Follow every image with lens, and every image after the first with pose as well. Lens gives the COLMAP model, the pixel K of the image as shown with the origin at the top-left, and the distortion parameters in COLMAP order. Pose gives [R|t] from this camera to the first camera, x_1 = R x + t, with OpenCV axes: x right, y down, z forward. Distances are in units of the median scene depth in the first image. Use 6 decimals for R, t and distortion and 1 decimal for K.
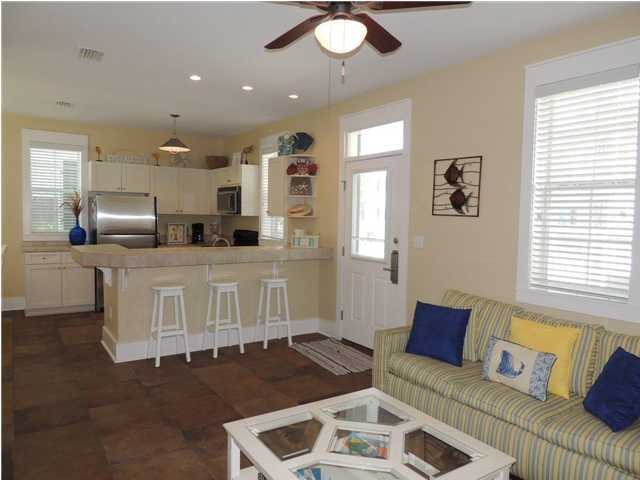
lens RADIAL K [[457.9, 0, 320.6], [0, 457.9, 244.7], [0, 0, 1]] dist [-0.021942, 0.002488]
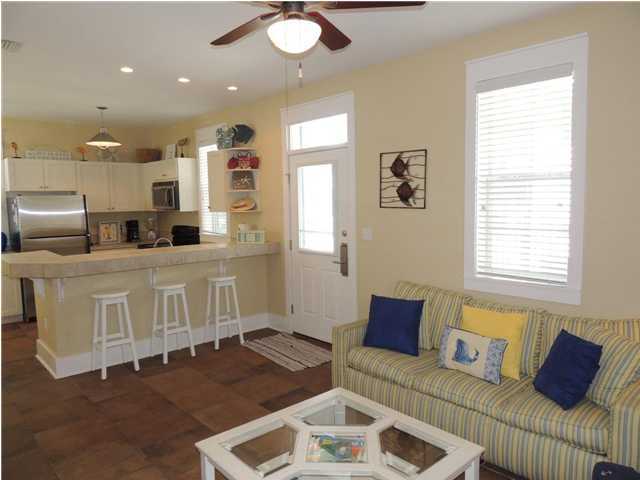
lens RADIAL K [[457.9, 0, 321.6], [0, 457.9, 244.9], [0, 0, 1]] dist [-0.021942, 0.002488]
pose [[0.988389, -0.050249, 0.143395, -0.030923], [0.045316, 0.998270, 0.037462, -0.023450], [-0.145029, -0.030529, 0.988956, 0.009022]]
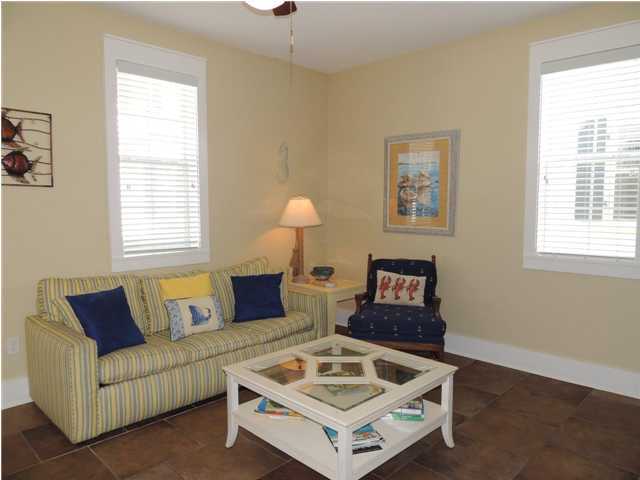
lens RADIAL K [[457.9, 0, 320.7], [0, 457.9, 260.1], [0, 0, 1]] dist [-0.021942, 0.002488]
pose [[-0.184216, -0.145303, 0.972086, -0.479172], [0.051121, 0.986257, 0.157109, -0.028160], [-0.981556, 0.078636, -0.174256, 0.548604]]
